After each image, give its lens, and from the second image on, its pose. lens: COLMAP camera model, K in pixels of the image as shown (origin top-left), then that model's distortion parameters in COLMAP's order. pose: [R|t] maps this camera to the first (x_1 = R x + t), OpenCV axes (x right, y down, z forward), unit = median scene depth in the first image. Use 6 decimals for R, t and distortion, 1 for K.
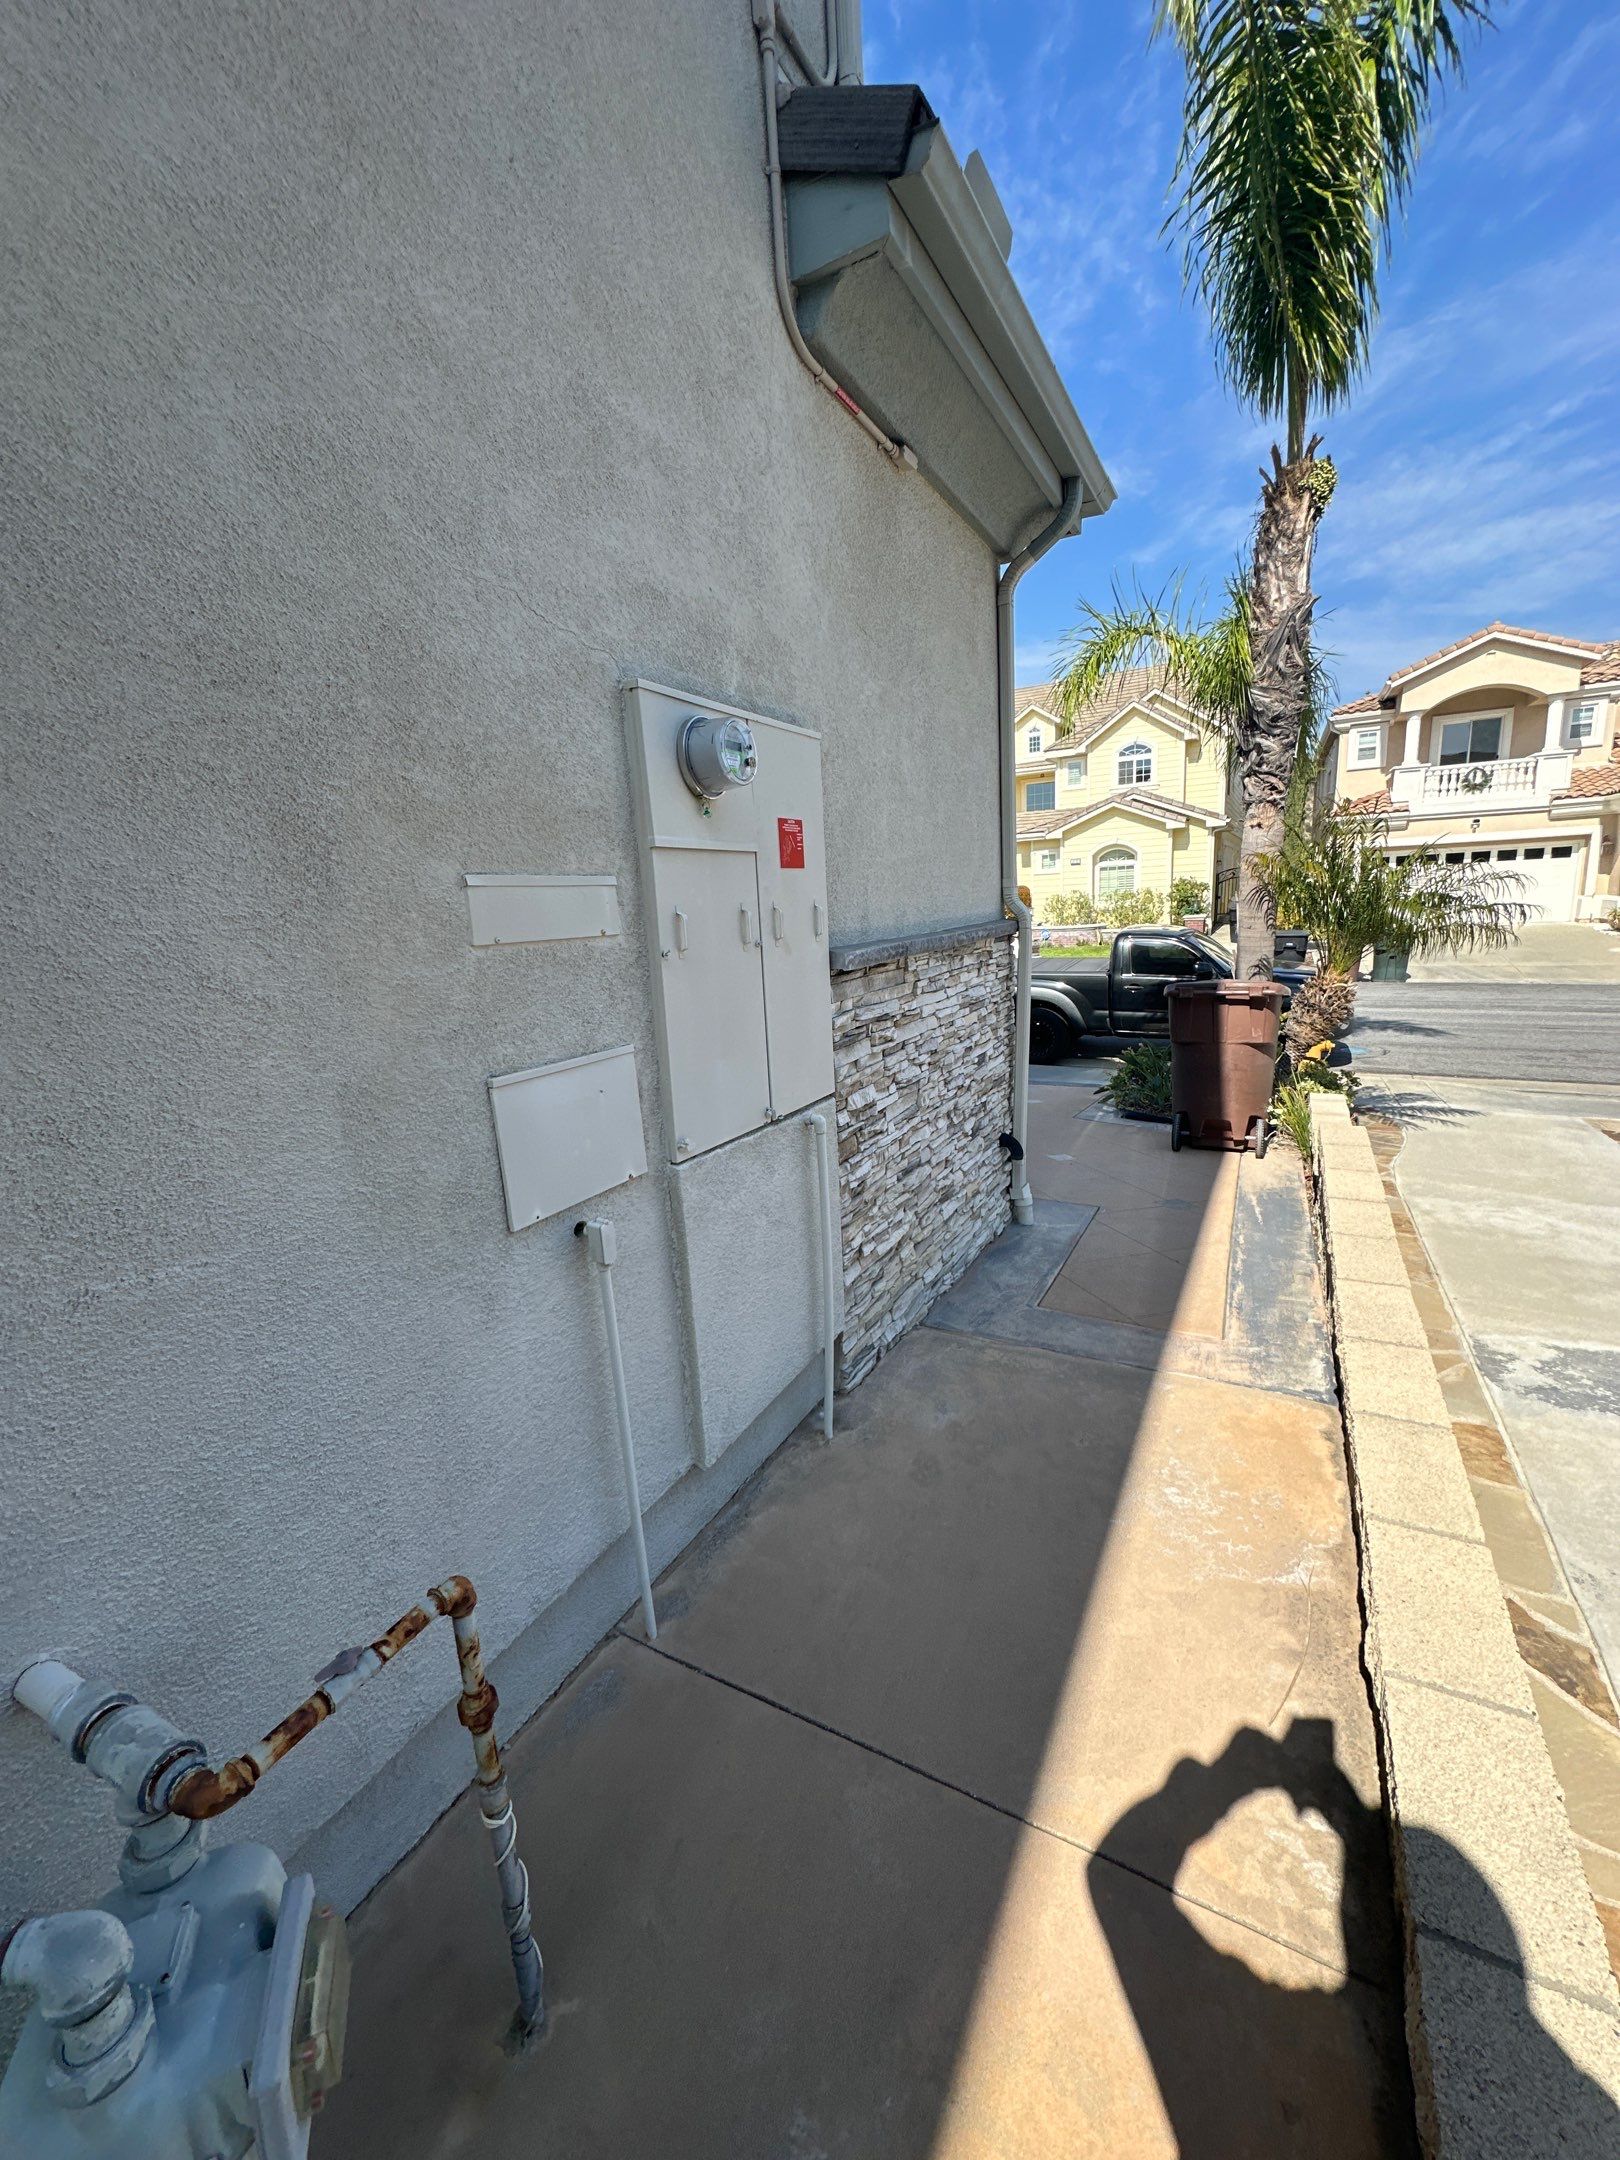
lens RADIAL K [[859.2, 0, 806.7], [0, 859.2, 1078.5], [0, 0, 1]] dist [-0.001175, 0.000043]
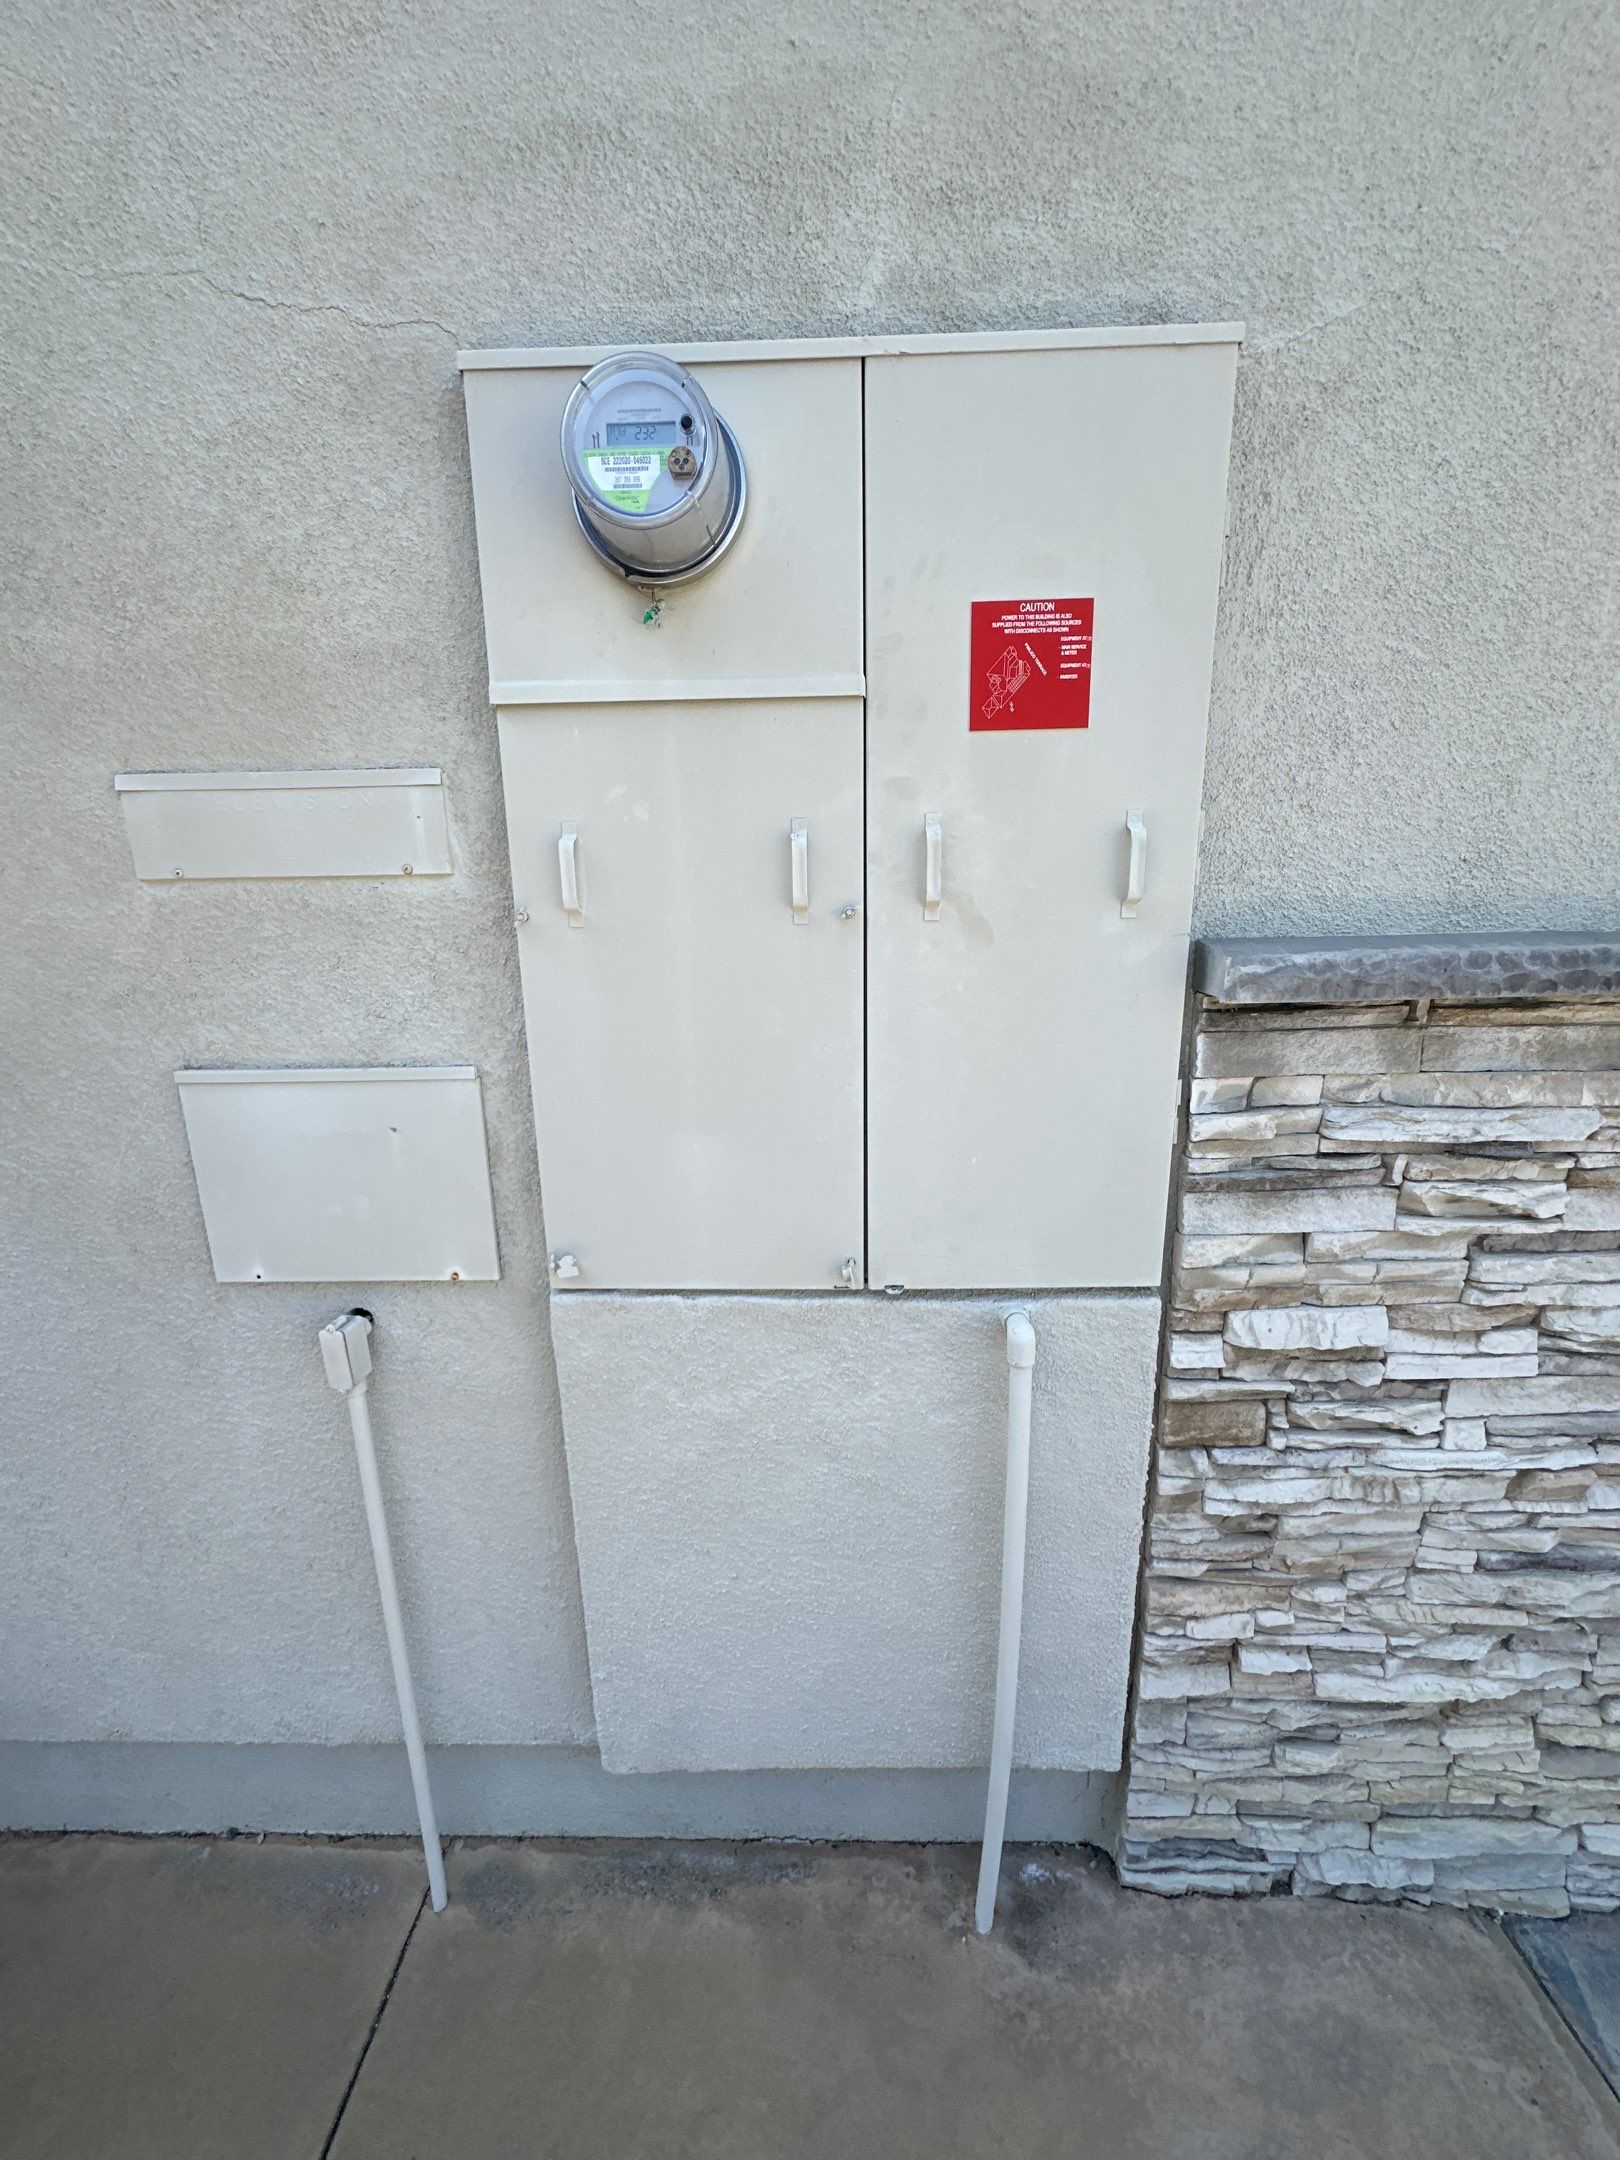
lens RADIAL K [[859.2, 0, 805.2], [0, 859.2, 1075.1], [0, 0, 1]] dist [-0.001175, 0.000043]
pose [[0.467289, 0.245593, -0.849309, 0.342967], [-0.179853, 0.966962, 0.180659, -0.155721], [0.865618, 0.068331, 0.496021, 0.786478]]
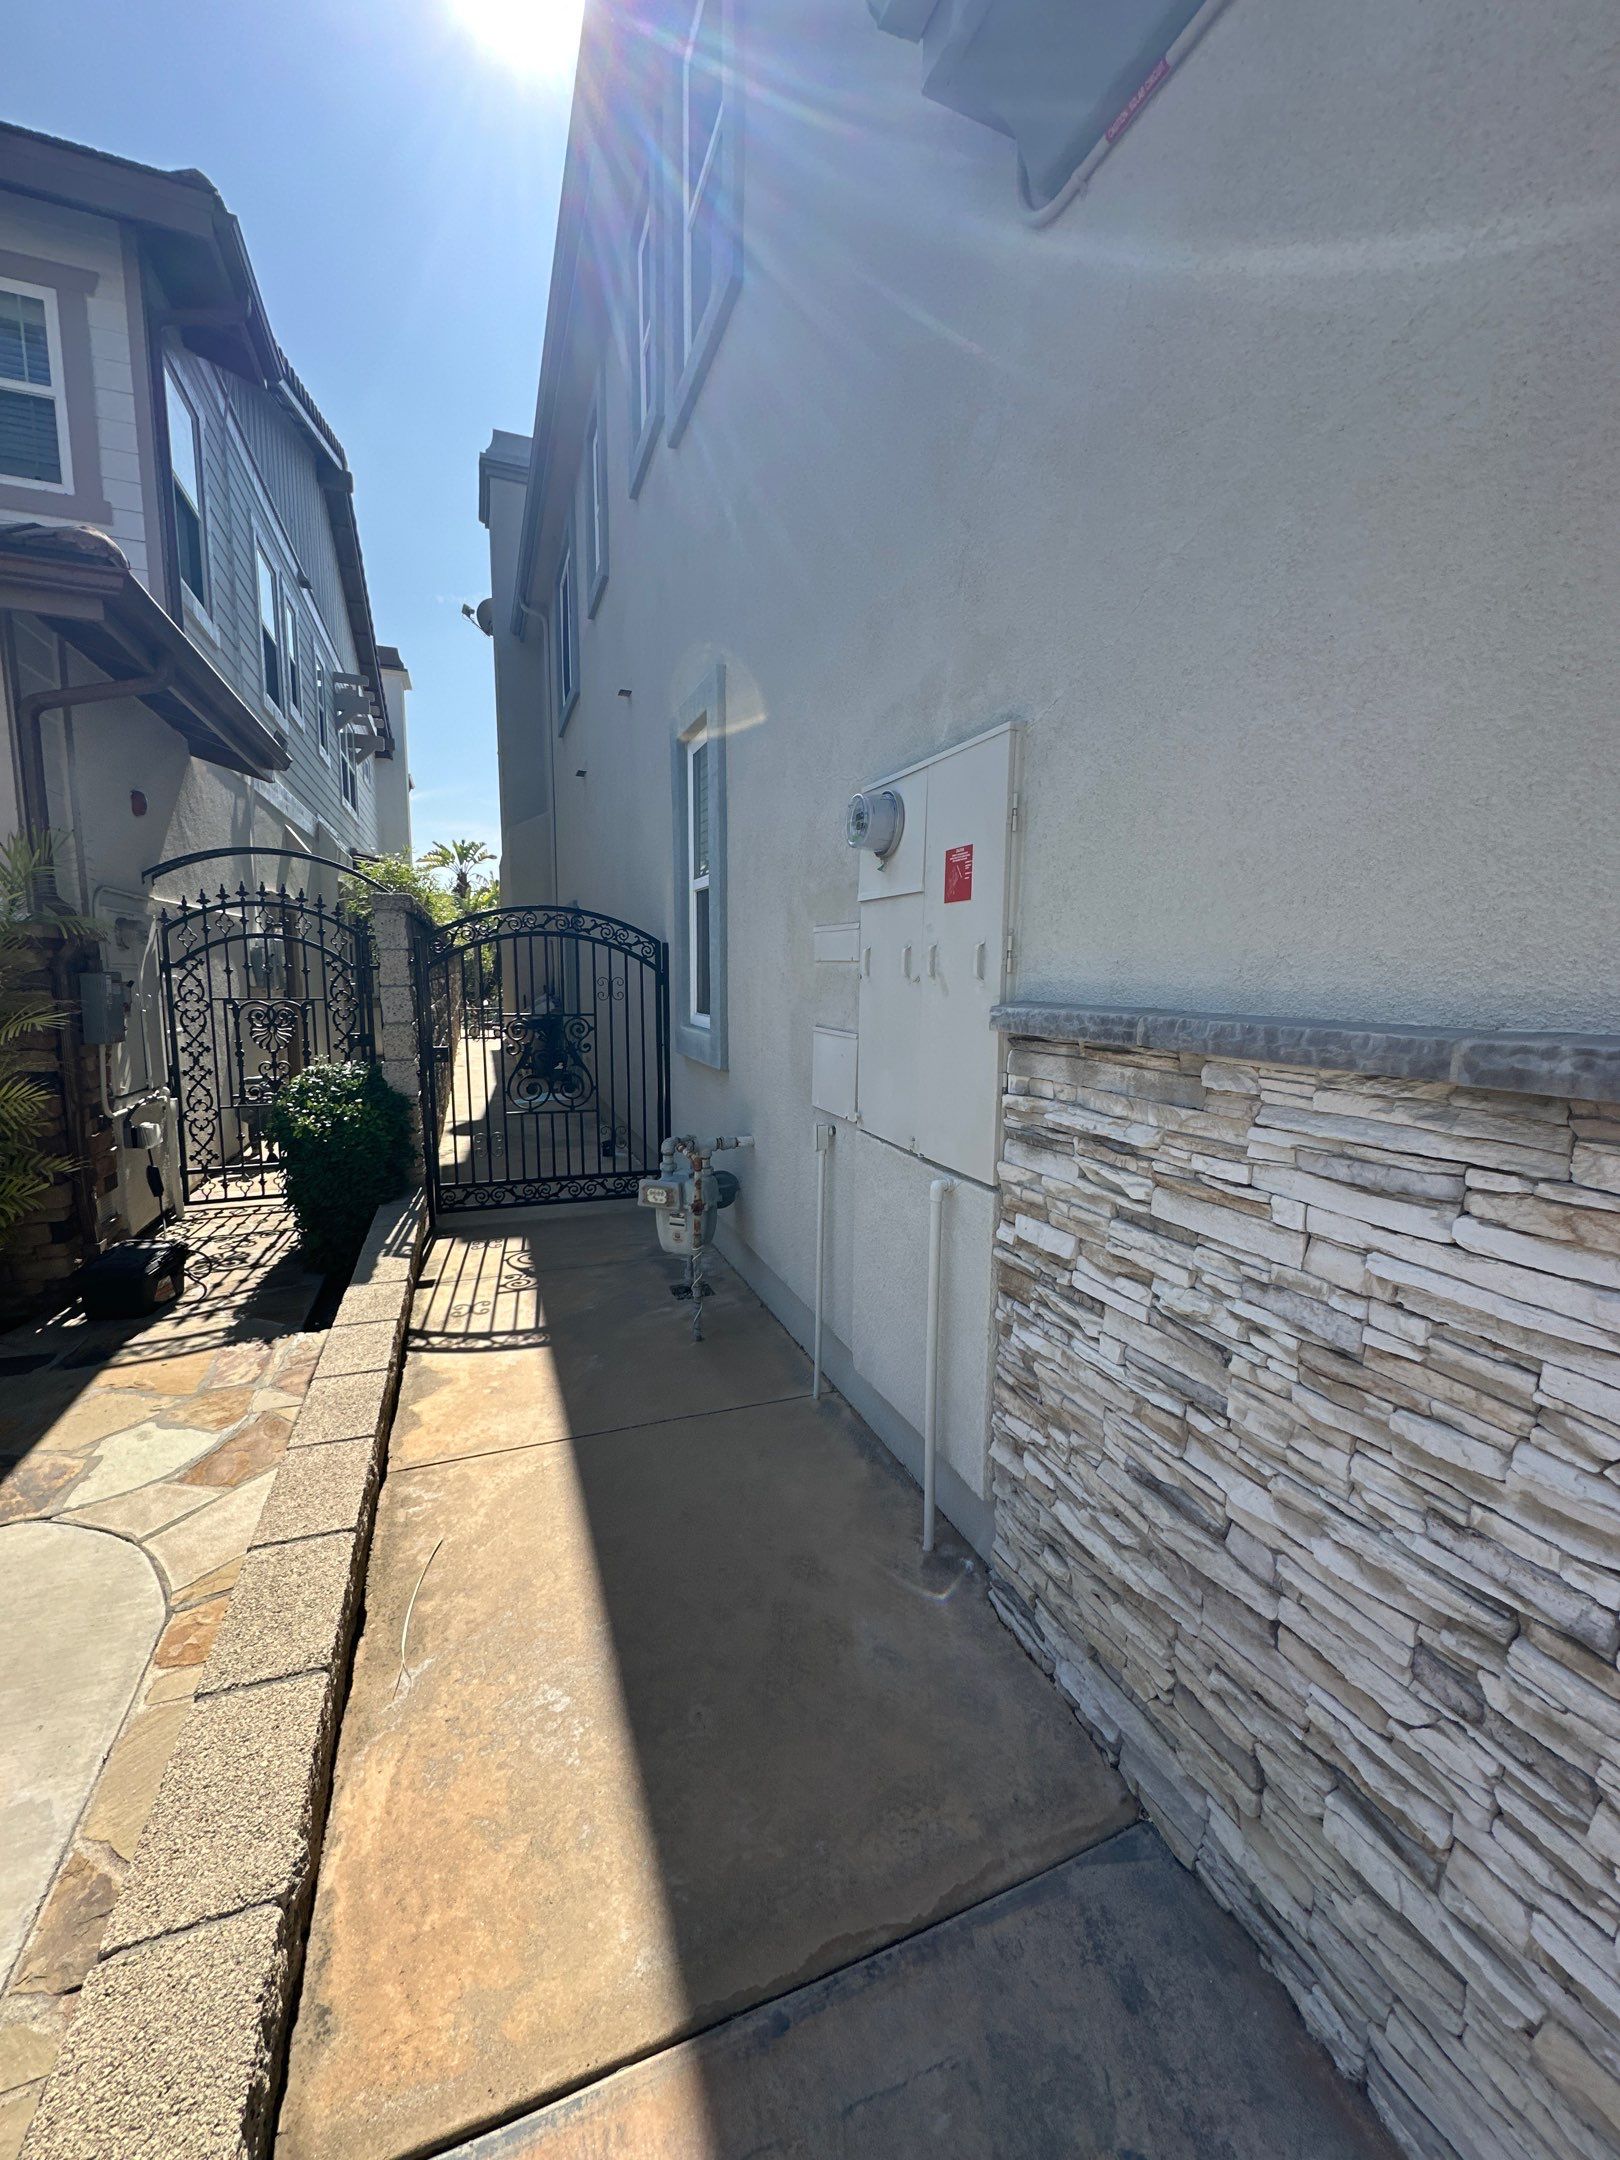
lens RADIAL K [[859.2, 0, 815.0], [0, 859.2, 1077.6], [0, 0, 1]] dist [-0.001175, 0.000043]
pose [[-0.635300, 0.140493, -0.759378, 0.856403], [-0.132161, 0.949028, 0.286147, -0.335119], [0.760873, 0.282149, -0.584350, 1.593907]]
